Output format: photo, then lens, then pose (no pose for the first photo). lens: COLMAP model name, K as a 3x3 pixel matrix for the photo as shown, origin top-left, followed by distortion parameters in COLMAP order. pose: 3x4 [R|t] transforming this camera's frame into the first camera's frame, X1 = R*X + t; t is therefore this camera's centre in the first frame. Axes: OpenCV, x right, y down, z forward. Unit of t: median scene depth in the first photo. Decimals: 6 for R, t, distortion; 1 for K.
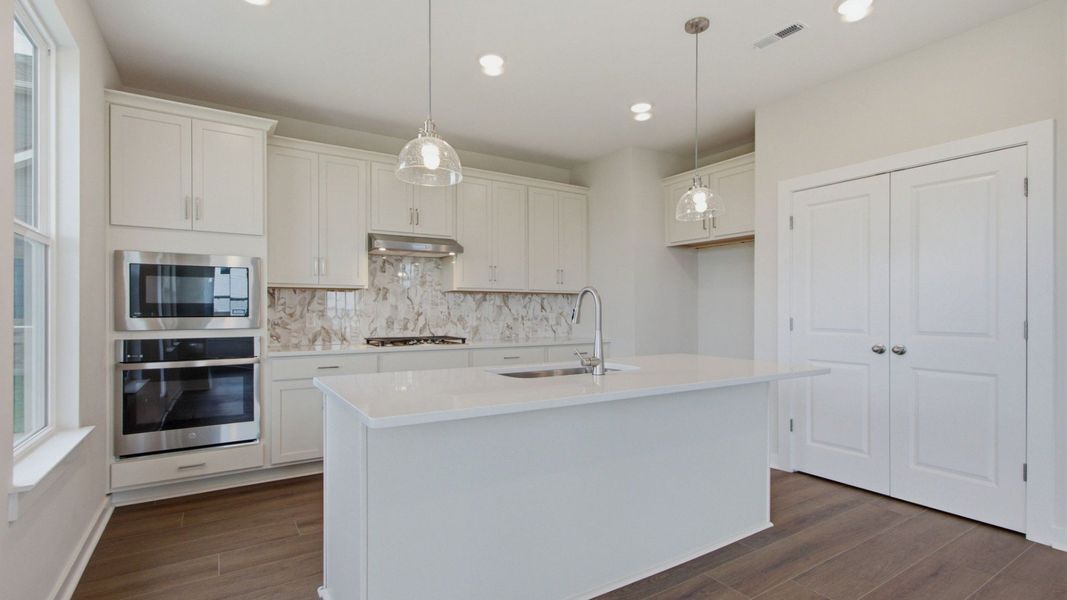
lens RADIAL K [[499.6, 0, 532.5], [0, 499.6, 308.8], [0, 0, 1]] dist [0.000219, 0.005687]
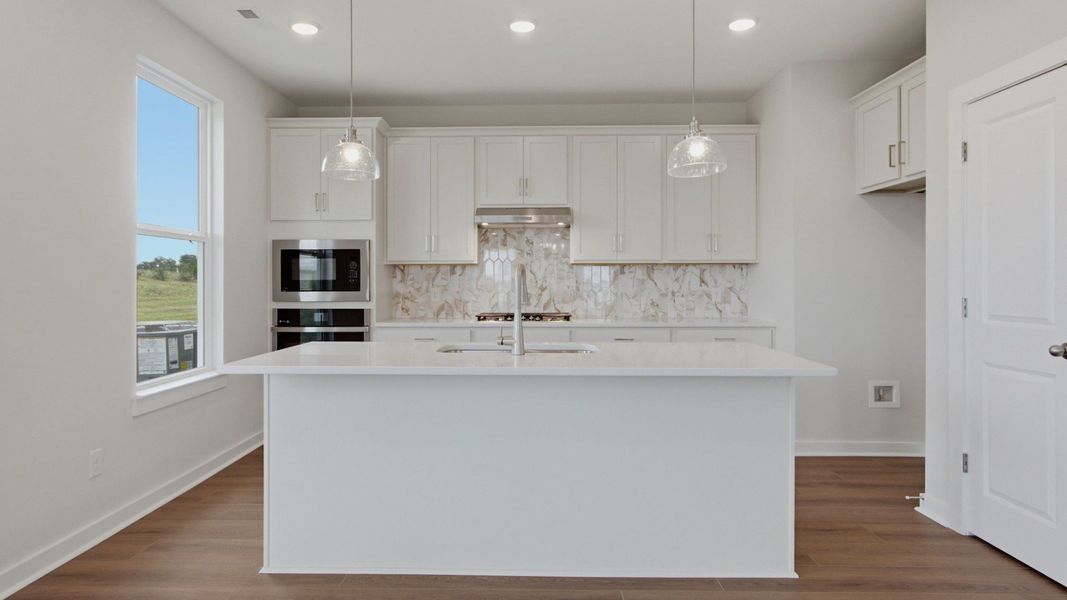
lens RADIAL K [[622.8, 0, 521.0], [0, 622.8, 279.8], [0, 0, 1]] dist [0.010882, 0.004922]
pose [[0.835220, -0.003825, -0.549902, 0.404828], [0.004221, 0.999991, -0.000545, -0.006143], [0.549899, -0.001866, 0.835229, -0.001856]]
